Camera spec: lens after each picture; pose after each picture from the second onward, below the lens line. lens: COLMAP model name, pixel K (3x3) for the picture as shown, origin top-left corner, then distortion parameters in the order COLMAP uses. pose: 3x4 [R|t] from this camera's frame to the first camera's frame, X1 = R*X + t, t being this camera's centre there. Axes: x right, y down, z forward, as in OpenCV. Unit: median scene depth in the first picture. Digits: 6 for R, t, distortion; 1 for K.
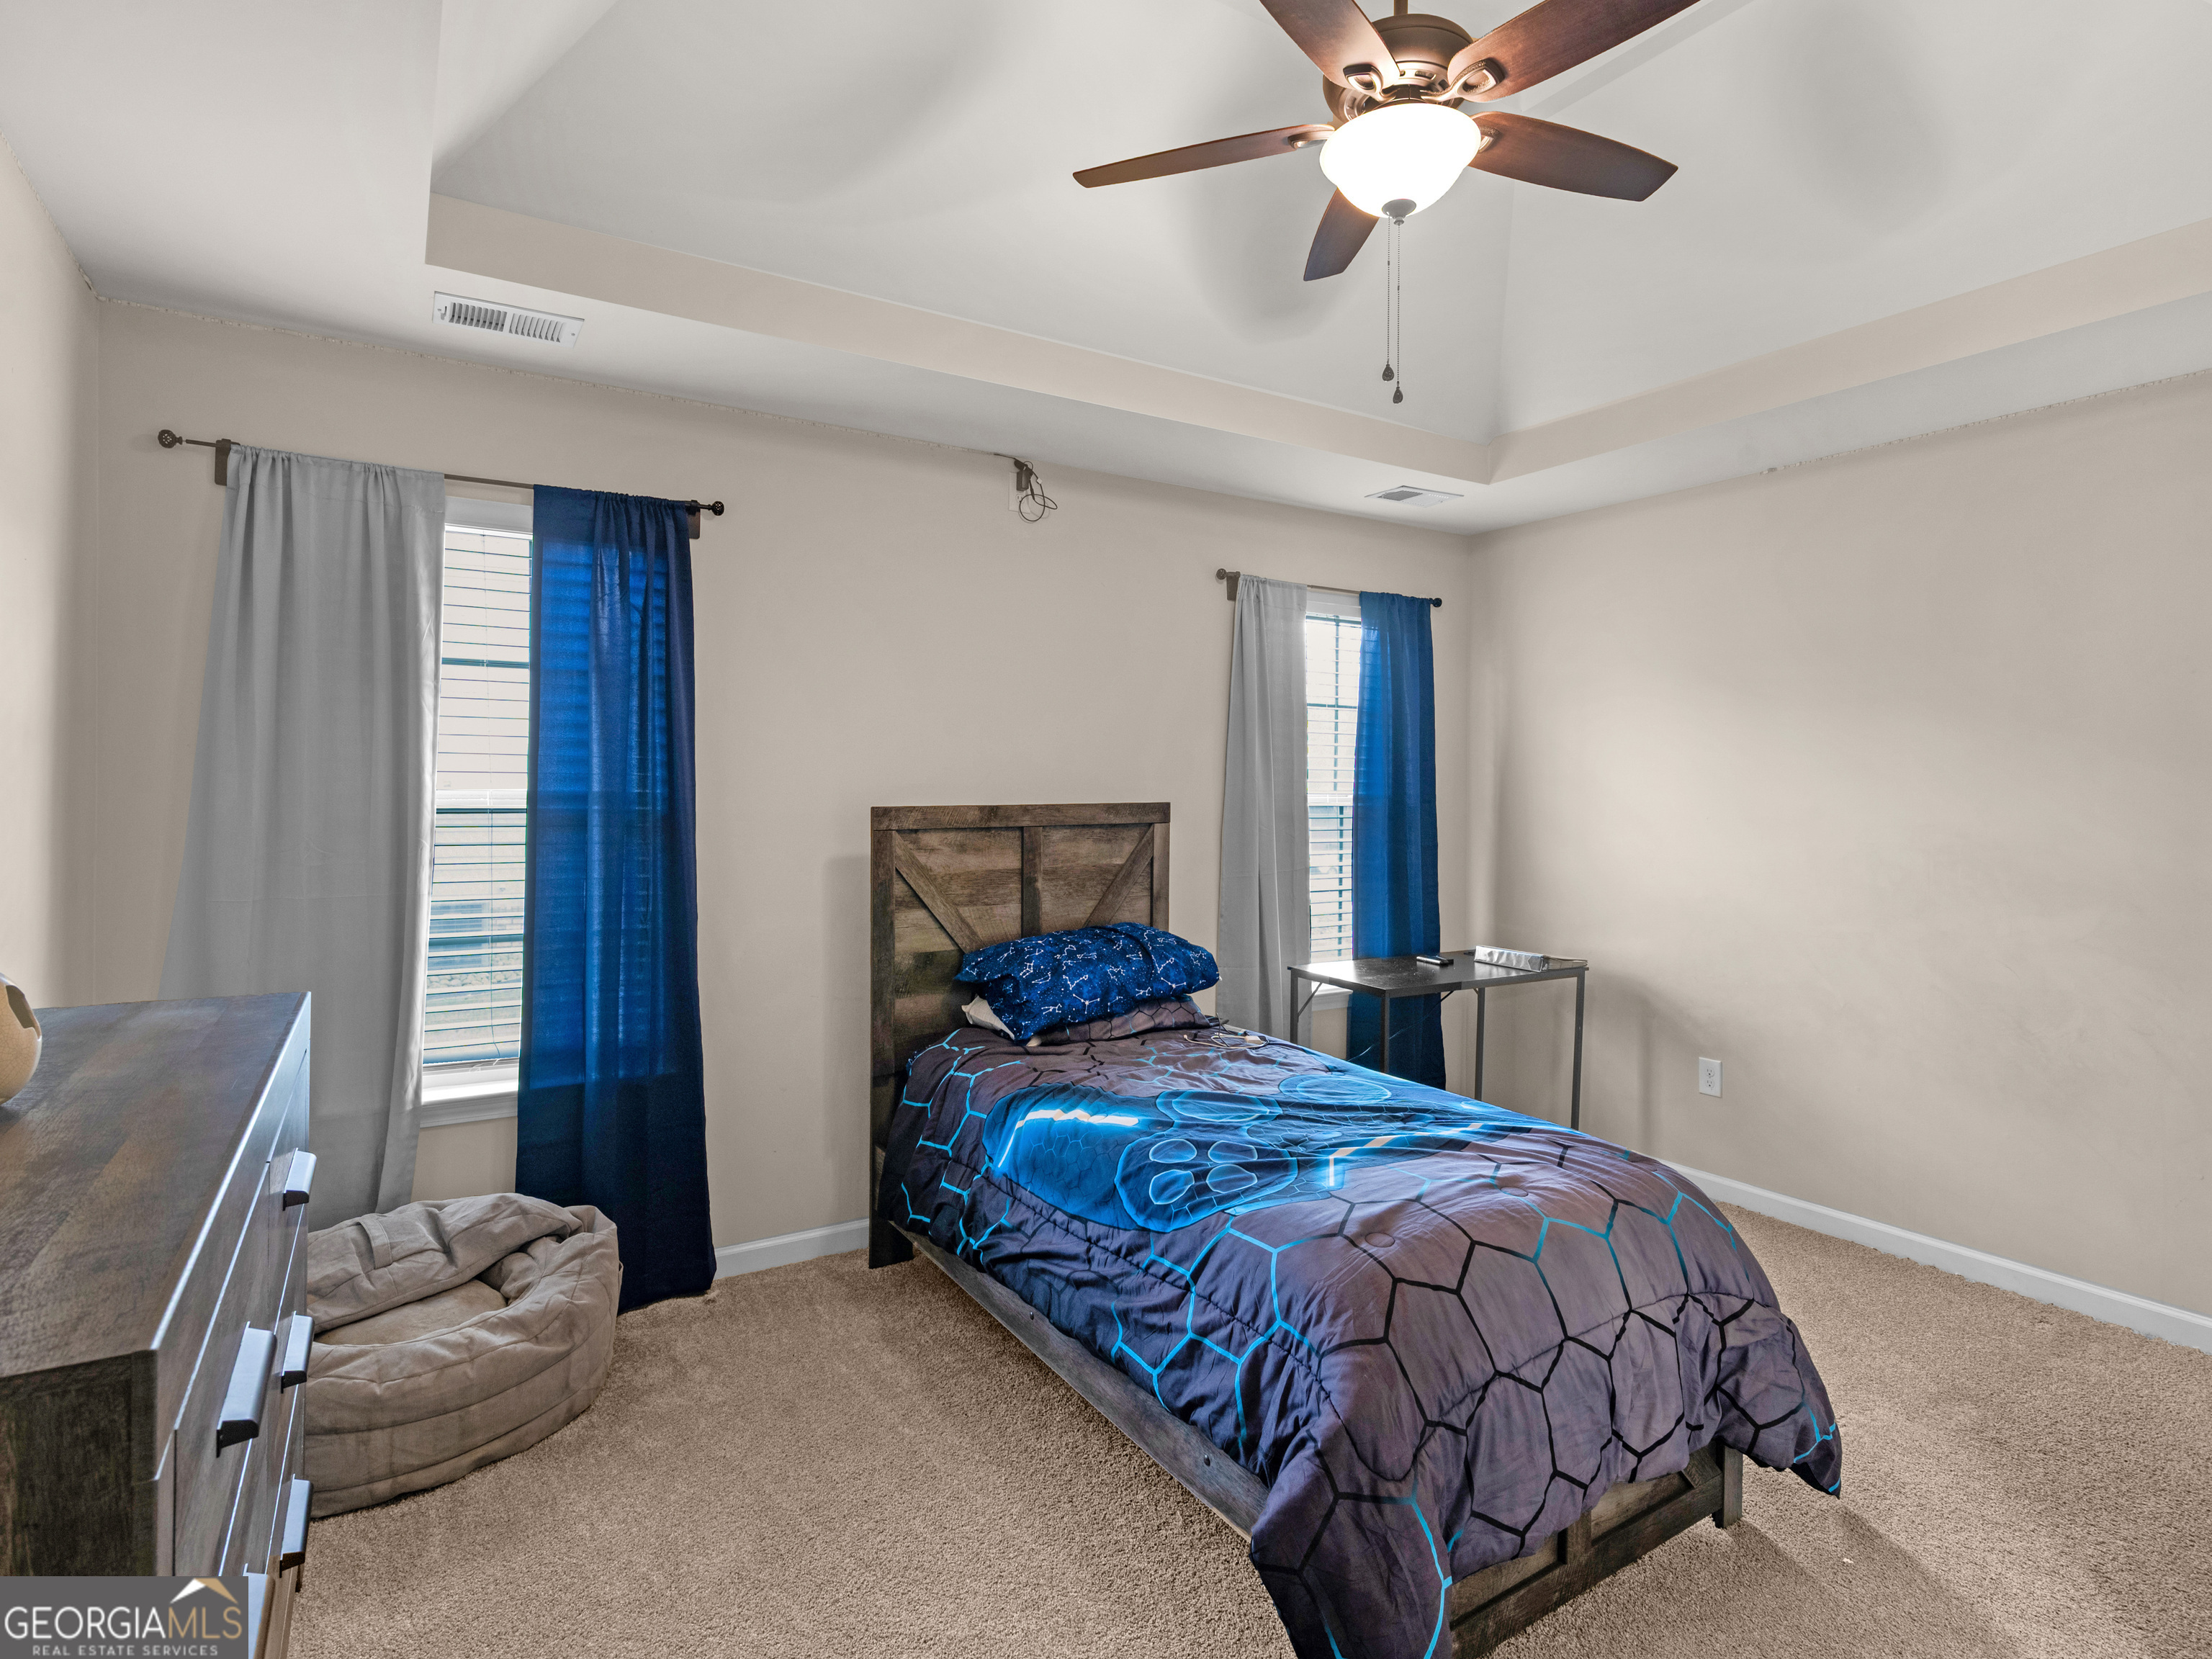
lens RADIAL K [[1158.1, 0, 1105.4], [0, 1158.1, 795.3], [0, 0, 1]] dist [-0.002125, -0.000117]
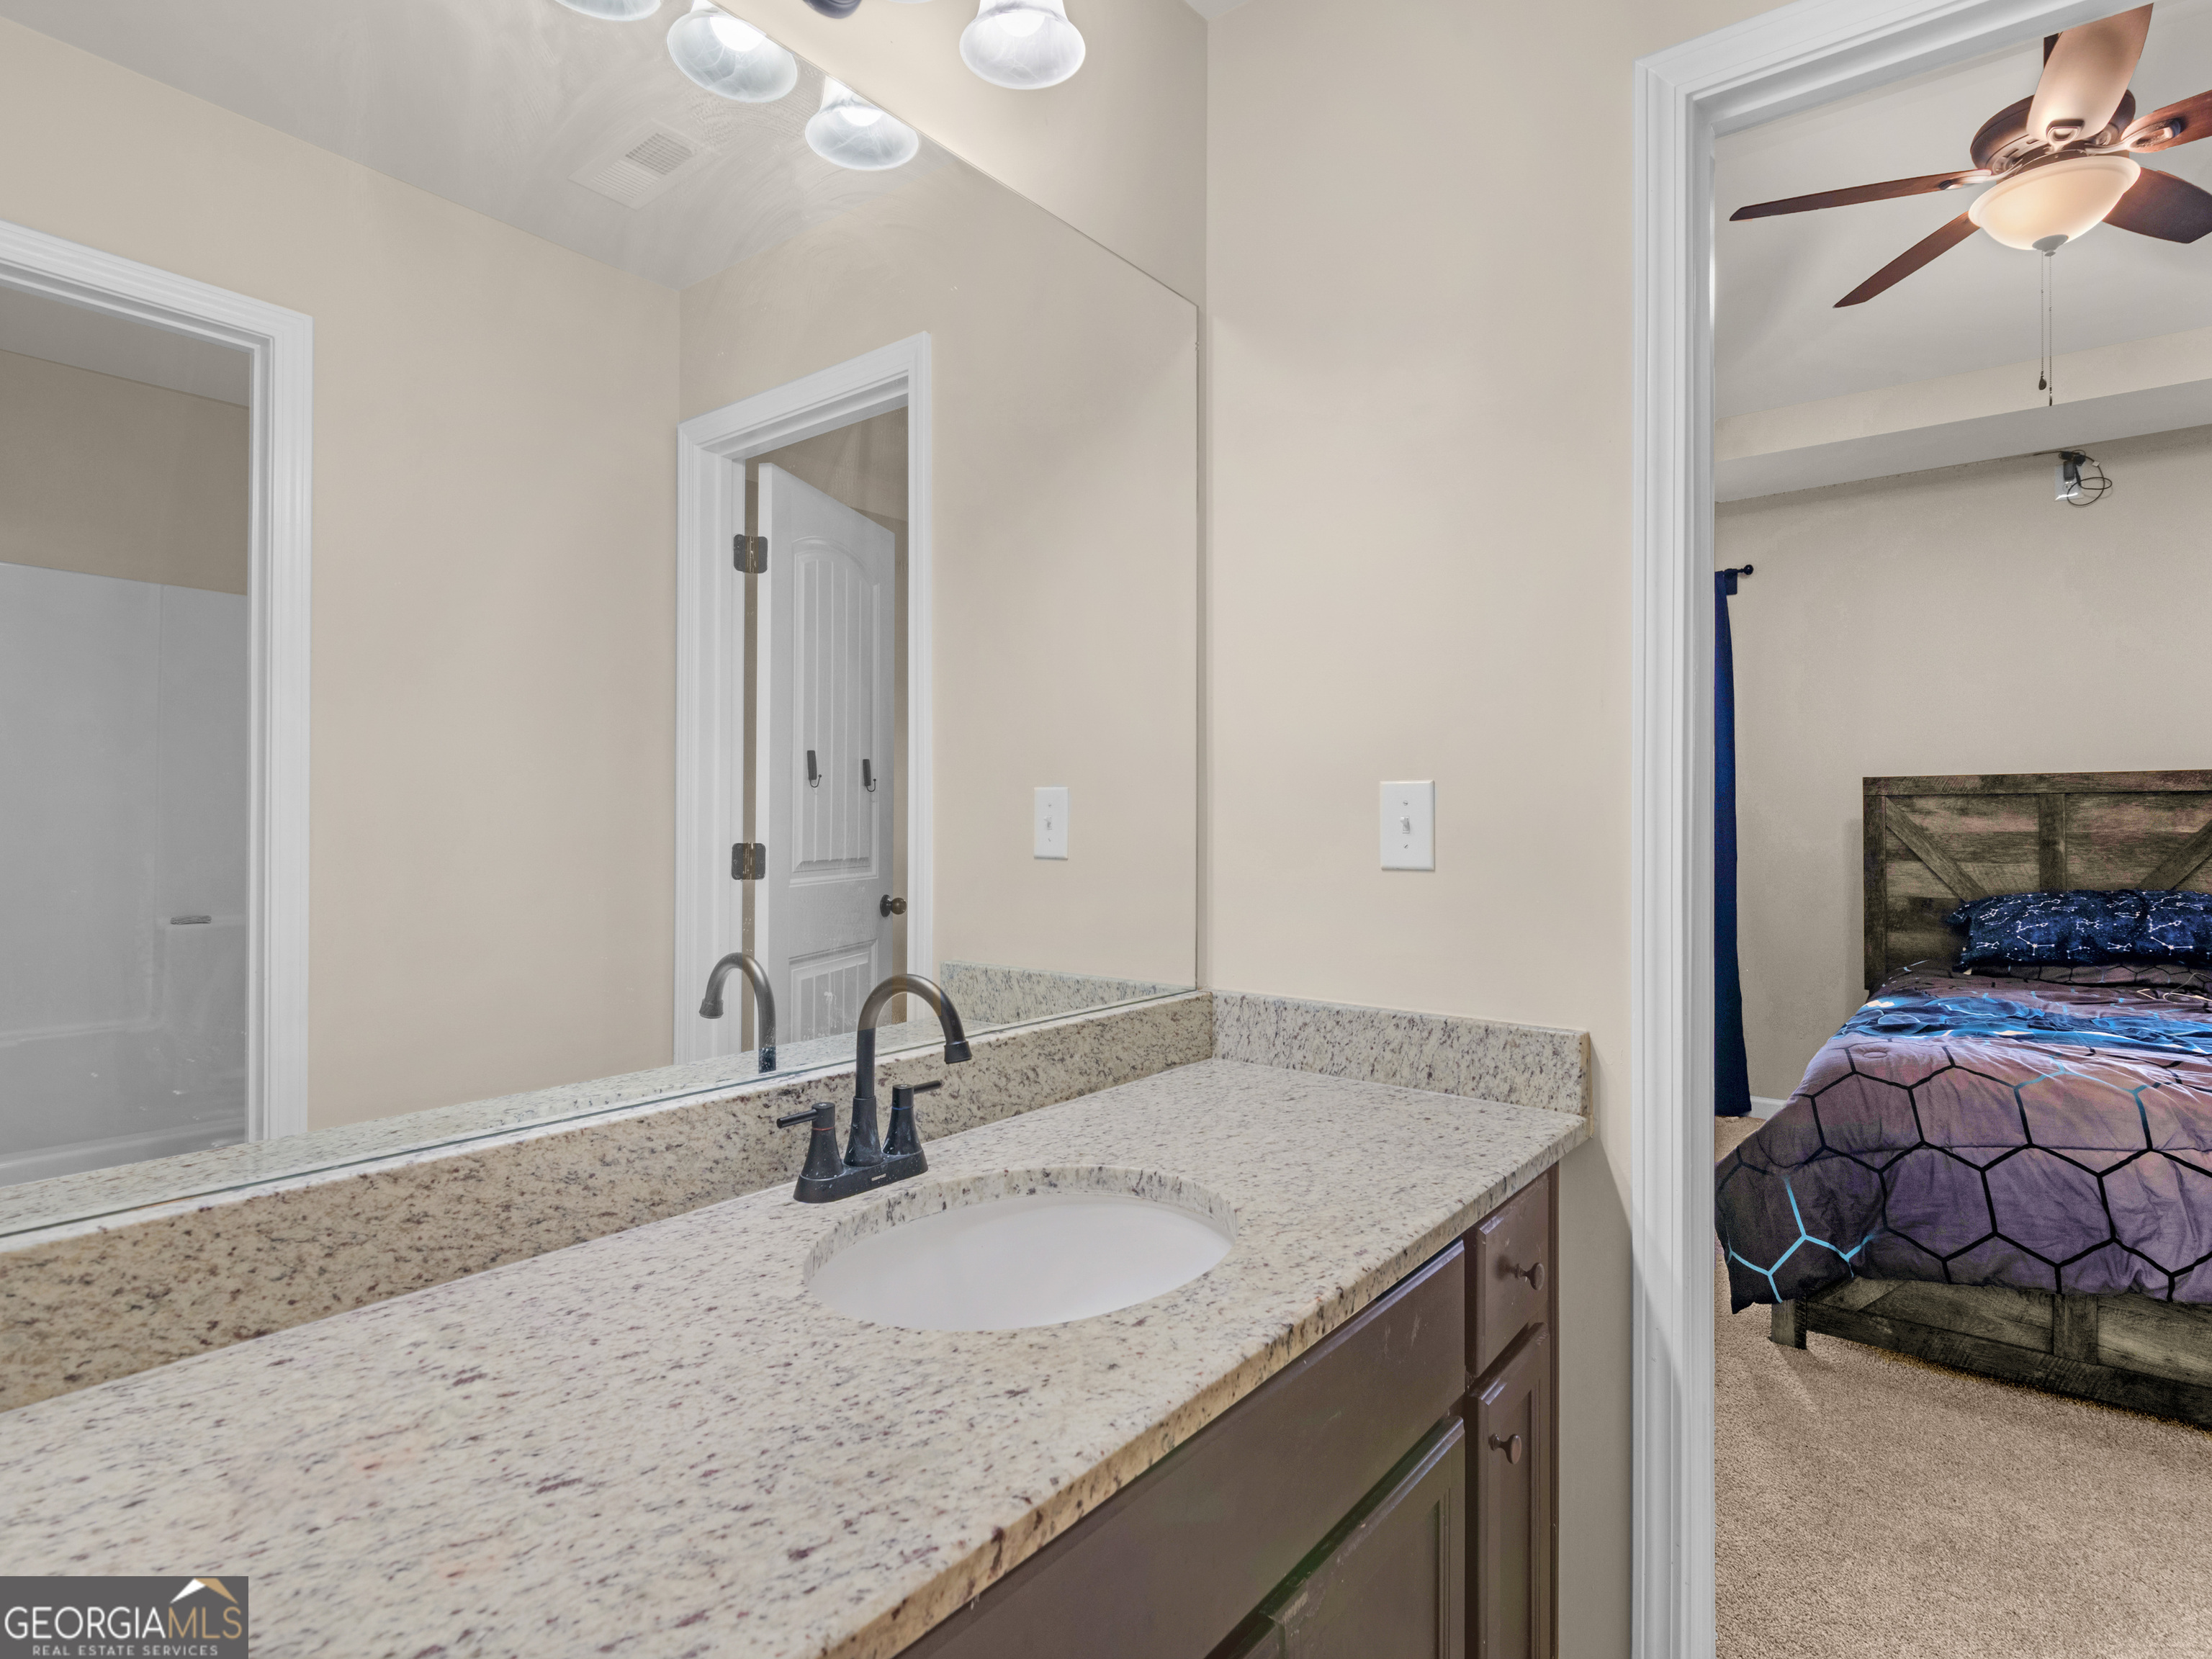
lens RADIAL K [[1145.5, 0, 1106.0], [0, 1145.5, 829.5], [0, 0, 1]] dist [0.001207, 0.000303]
pose [[0.343566, 0.007286, -0.939100, 0.662305], [-0.005507, 0.999968, 0.005744, 0.061419], [0.939112, 0.003198, 0.343595, -0.203567]]
